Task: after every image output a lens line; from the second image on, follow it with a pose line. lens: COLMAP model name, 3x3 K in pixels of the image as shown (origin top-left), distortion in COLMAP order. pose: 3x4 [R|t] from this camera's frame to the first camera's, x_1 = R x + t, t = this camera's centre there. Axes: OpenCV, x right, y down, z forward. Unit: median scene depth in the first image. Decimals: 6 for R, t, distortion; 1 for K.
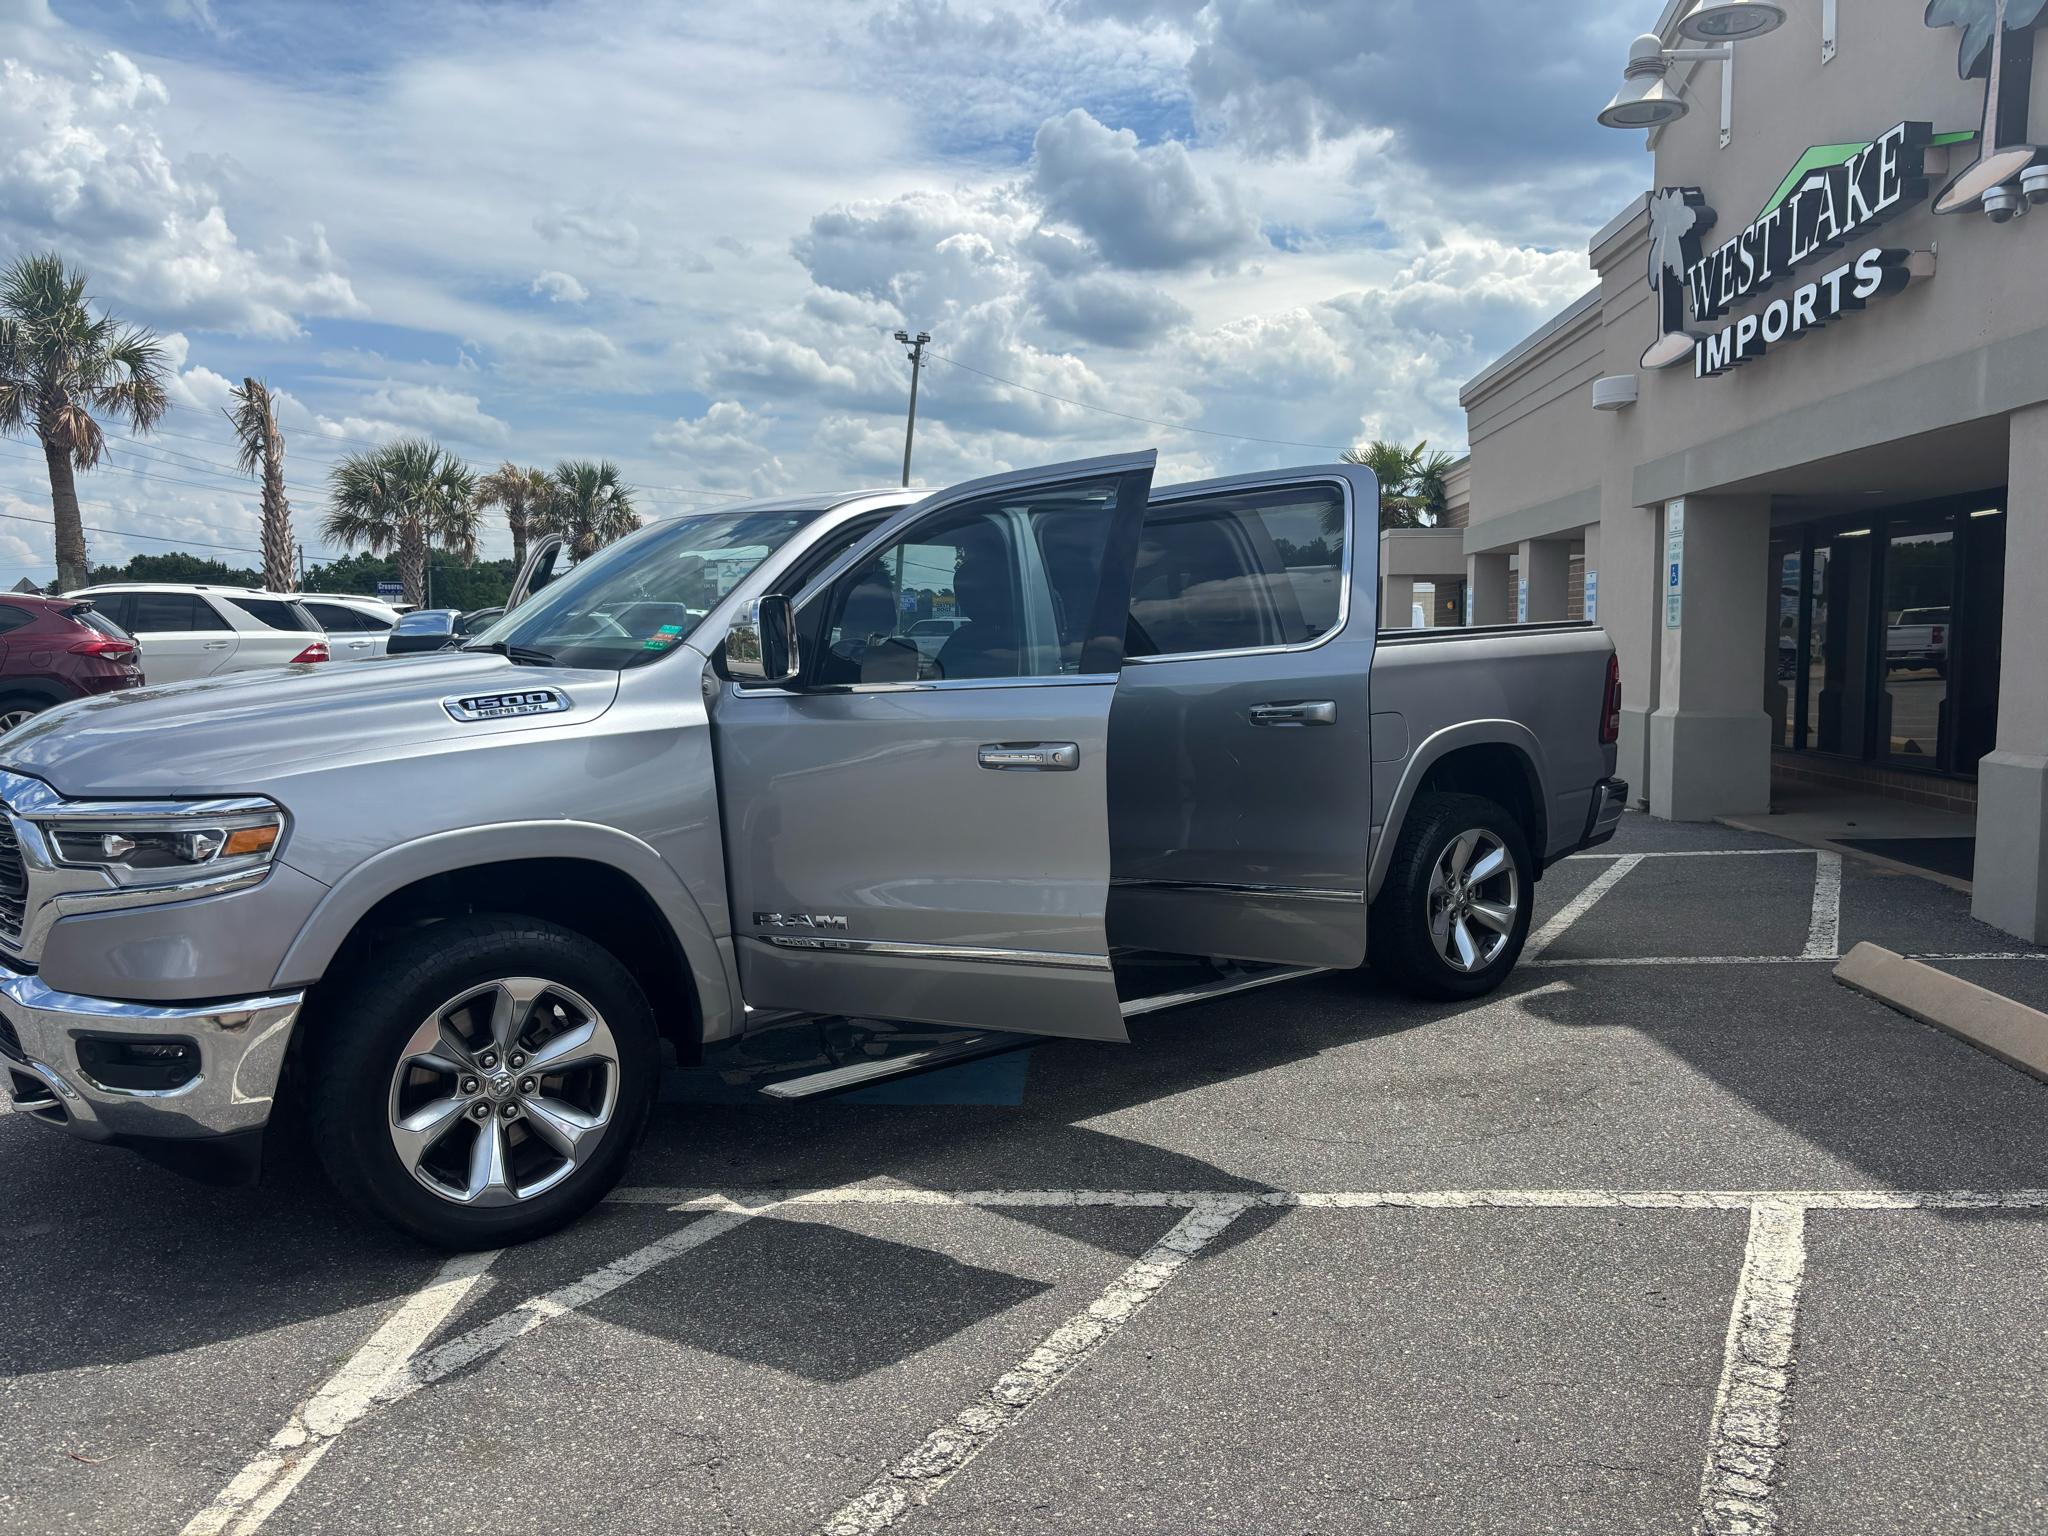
lens RADIAL K [[1556.4, 0, 1024.8], [0, 1556.4, 755.2], [0, 0, 1]] dist [0.036238, -0.037169]
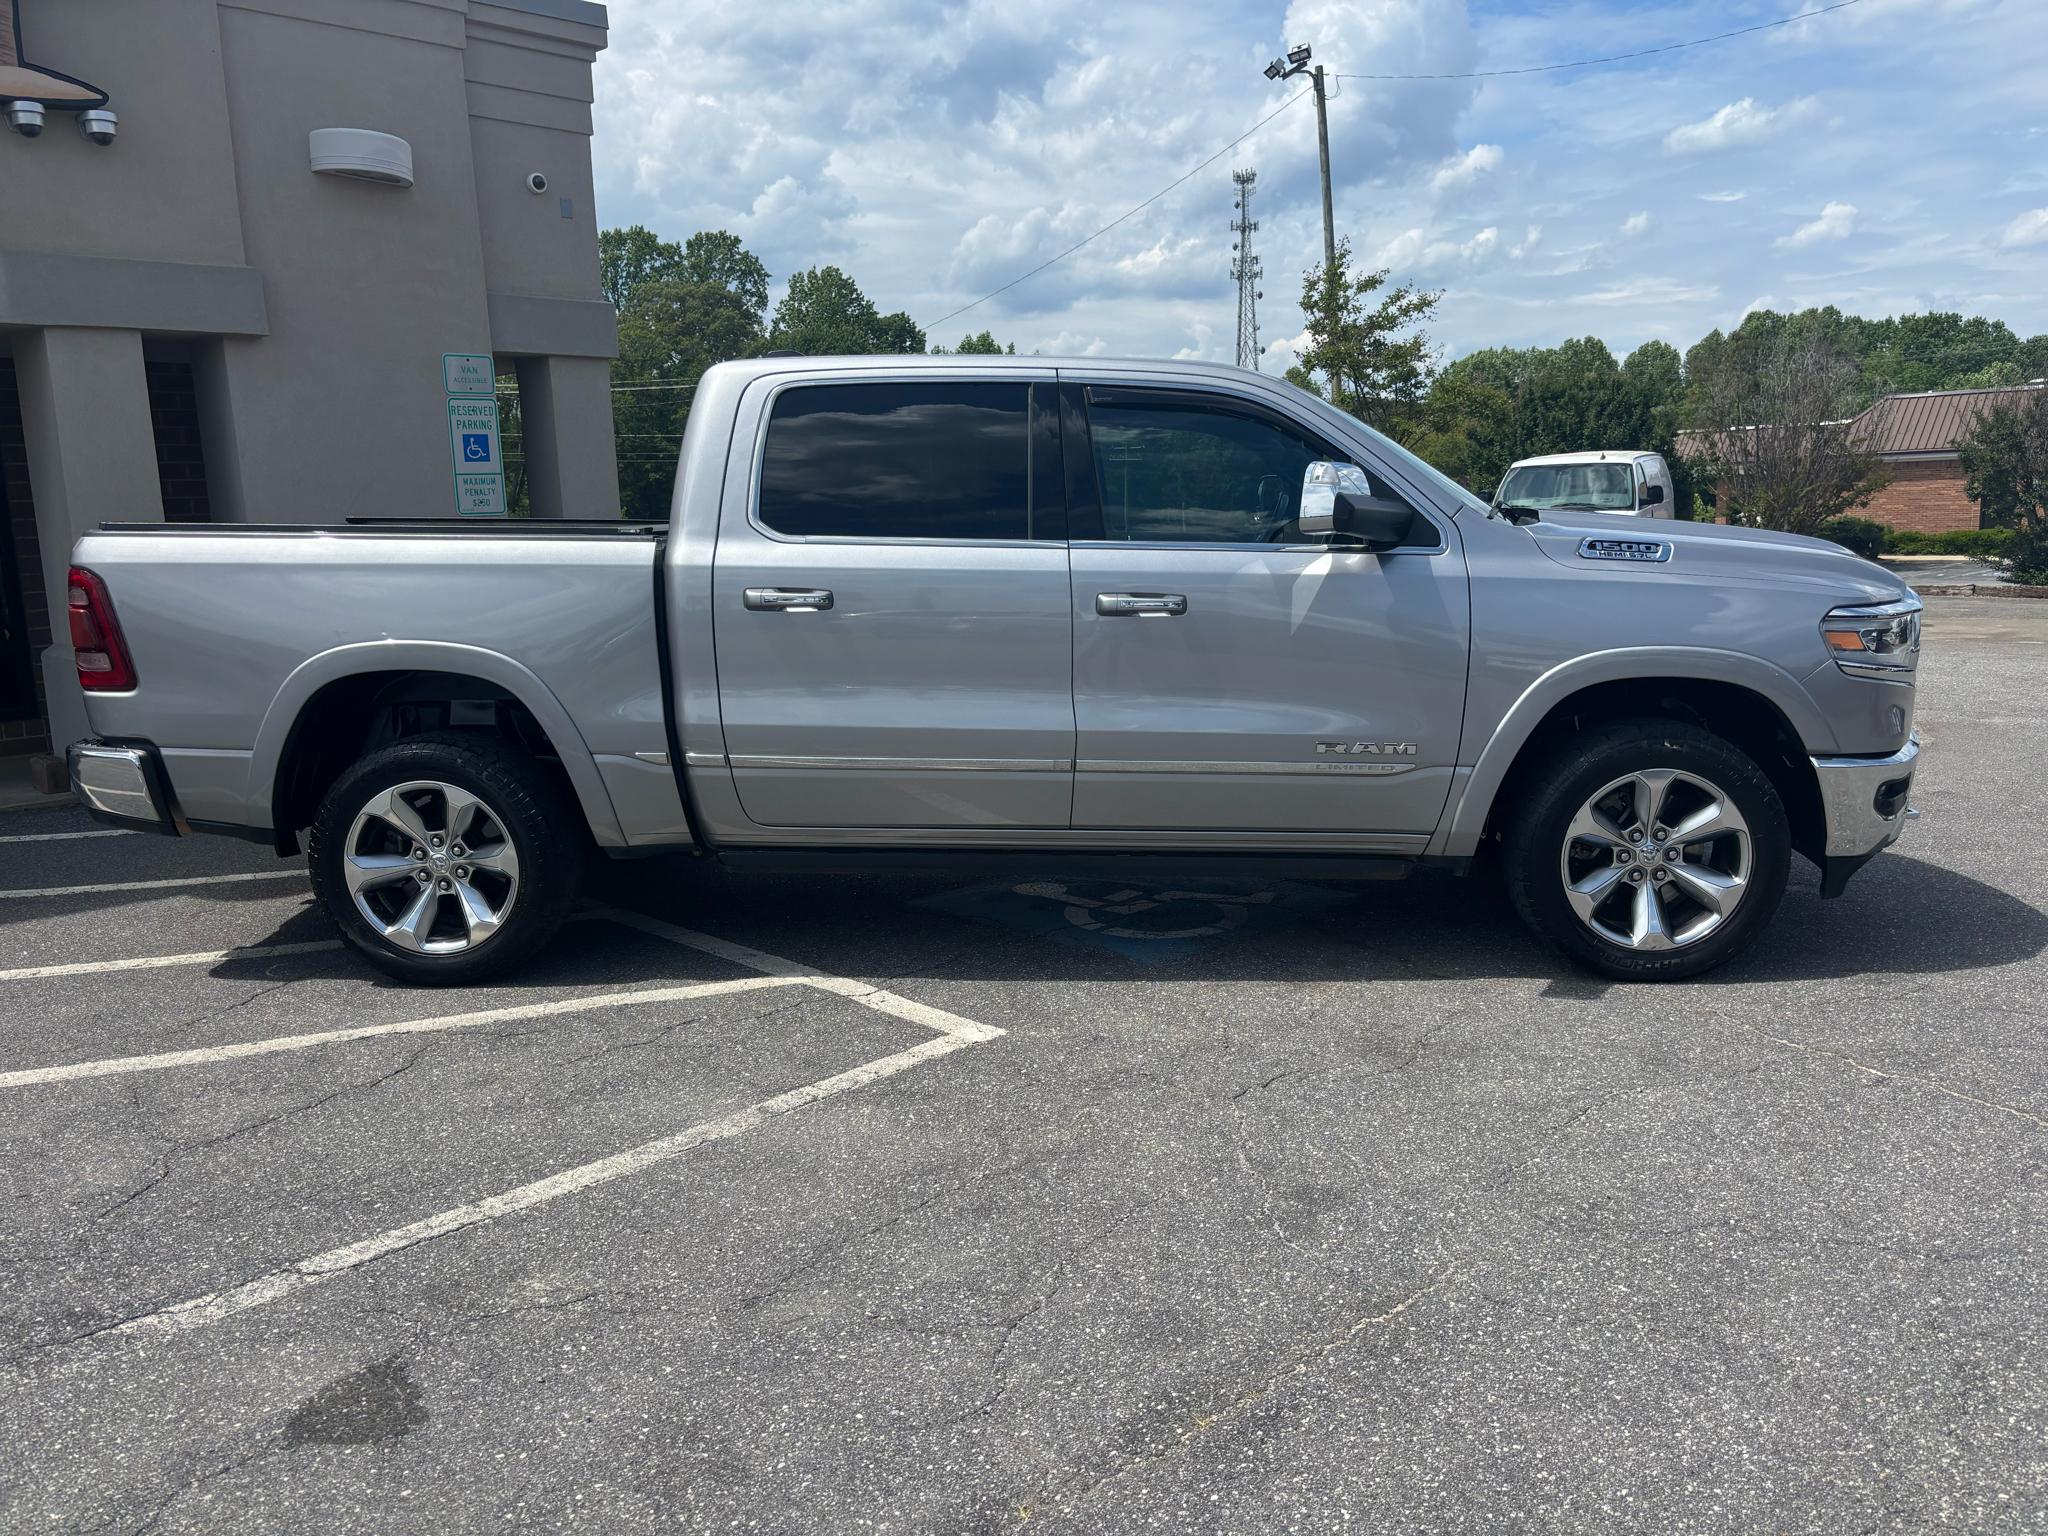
lens RADIAL K [[1556.4, 0, 1041.5], [0, 1556.4, 766.7], [0, 0, 1]] dist [0.036238, -0.037169]
pose [[-0.761266, -0.082304, 0.643195, -0.651772], [0.082893, 0.971422, 0.222414, -0.125718], [-0.643119, 0.222632, -0.732688, 1.594925]]
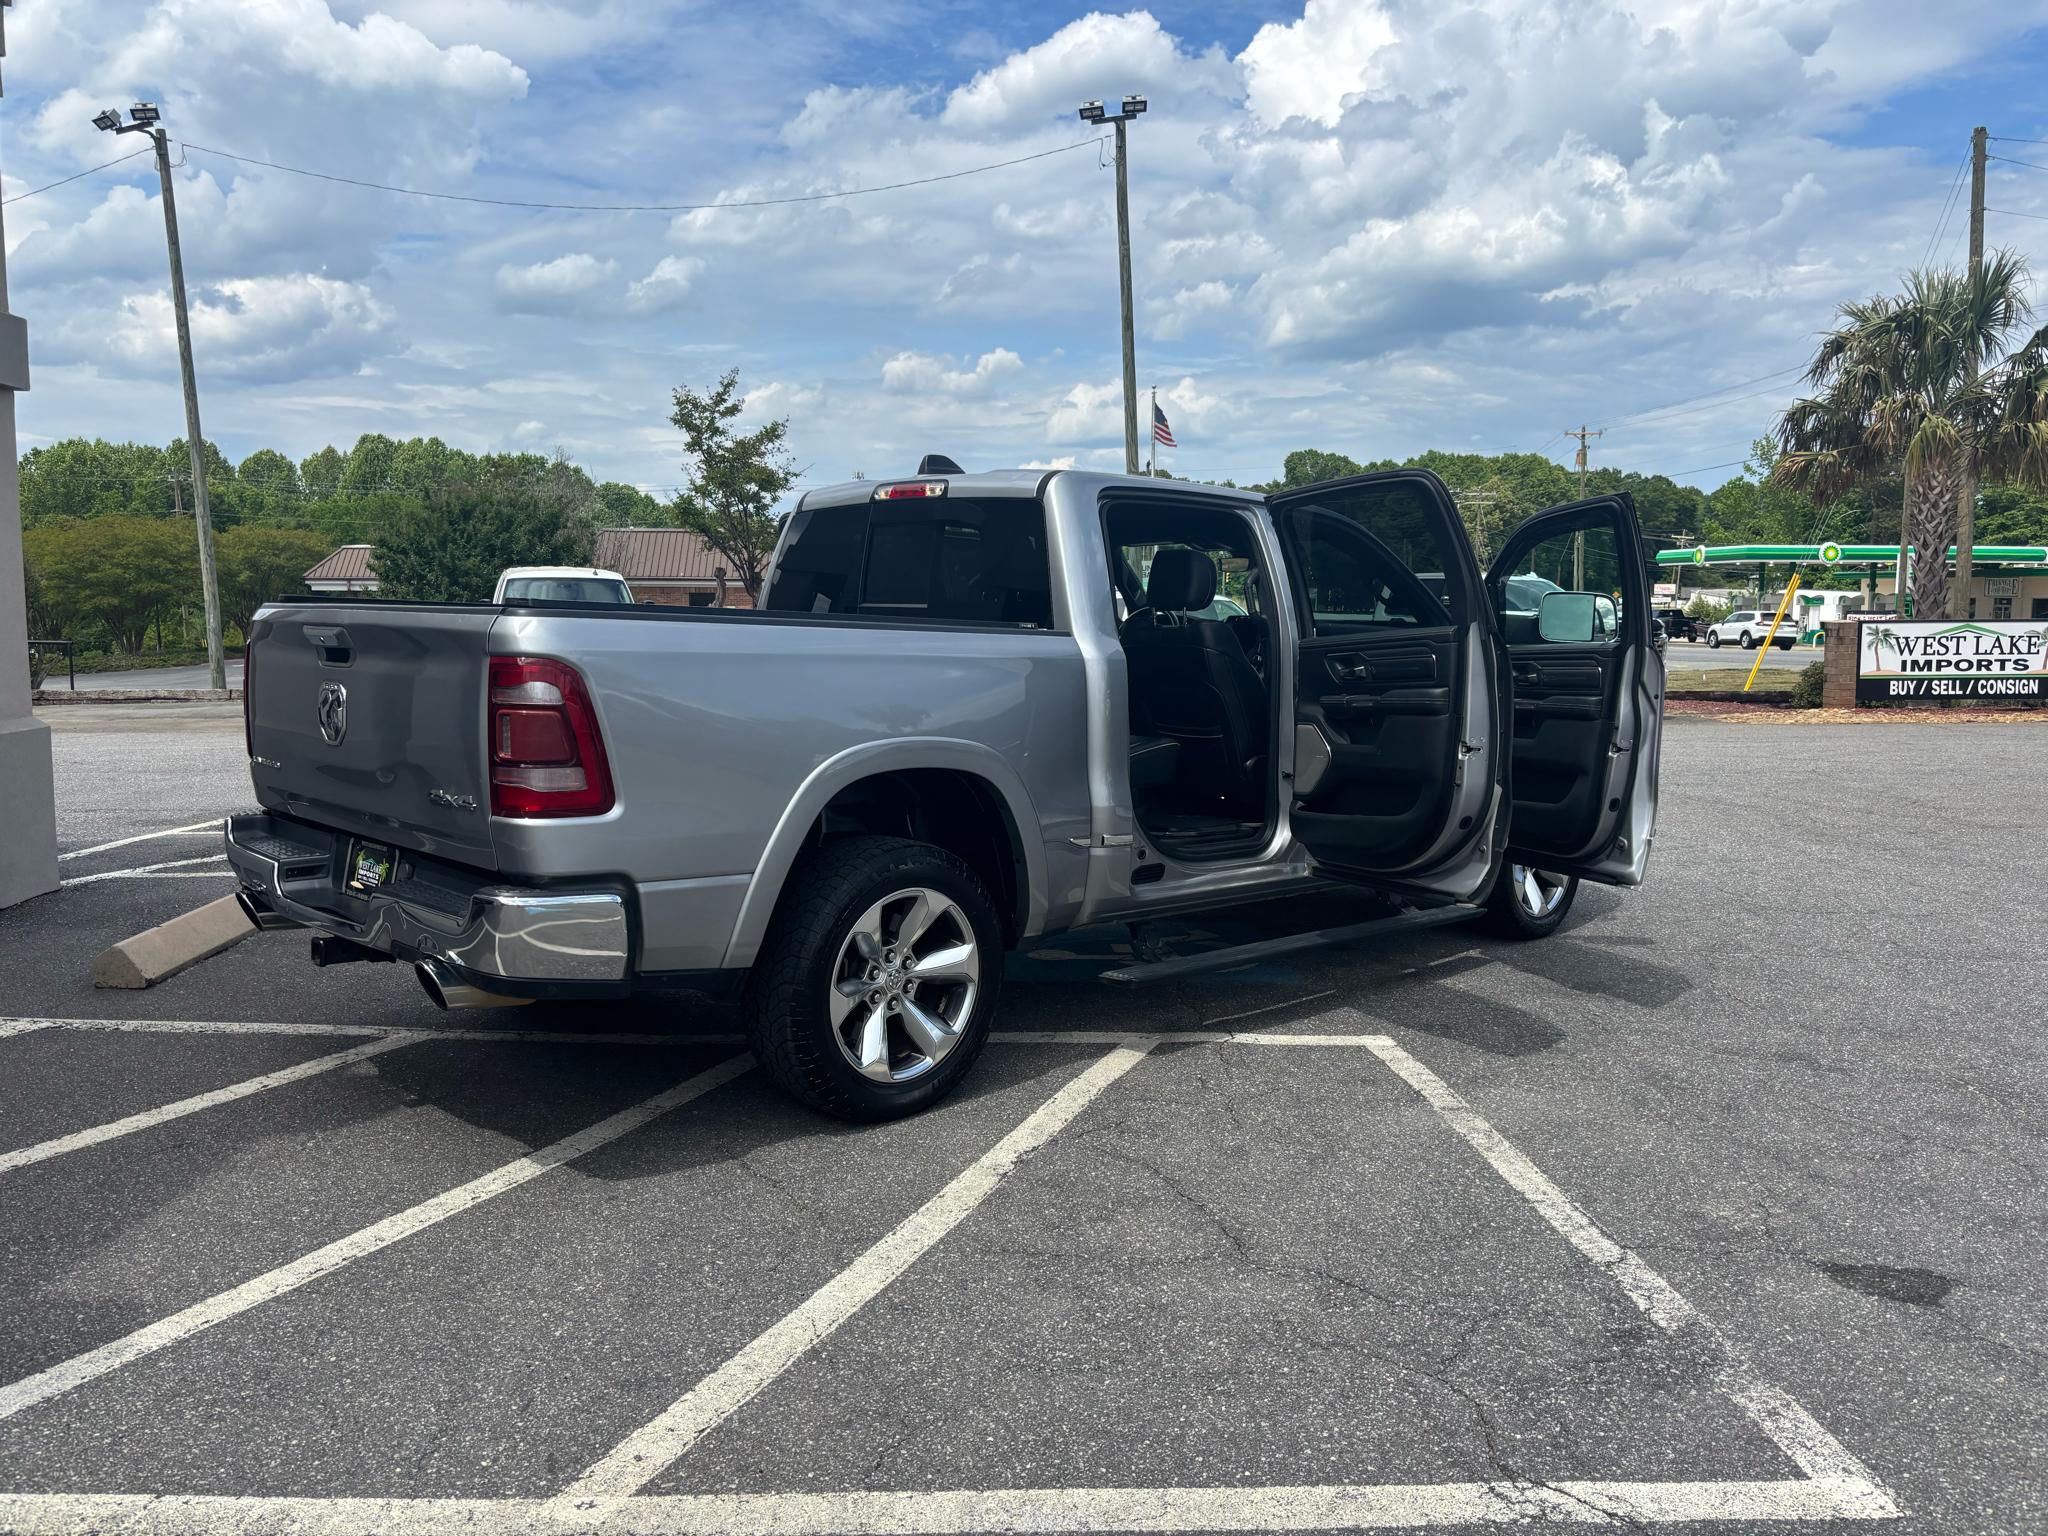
lens RADIAL K [[1556.4, 0, 1028.8], [0, 1556.4, 747.1], [0, 0, 1]] dist [0.036238, -0.037169]
pose [[-0.991995, 0.009188, -0.125940, 0.115506], [-0.012609, 0.985157, 0.171189, -0.157621], [0.125644, 0.171407, -0.977156, 1.913772]]
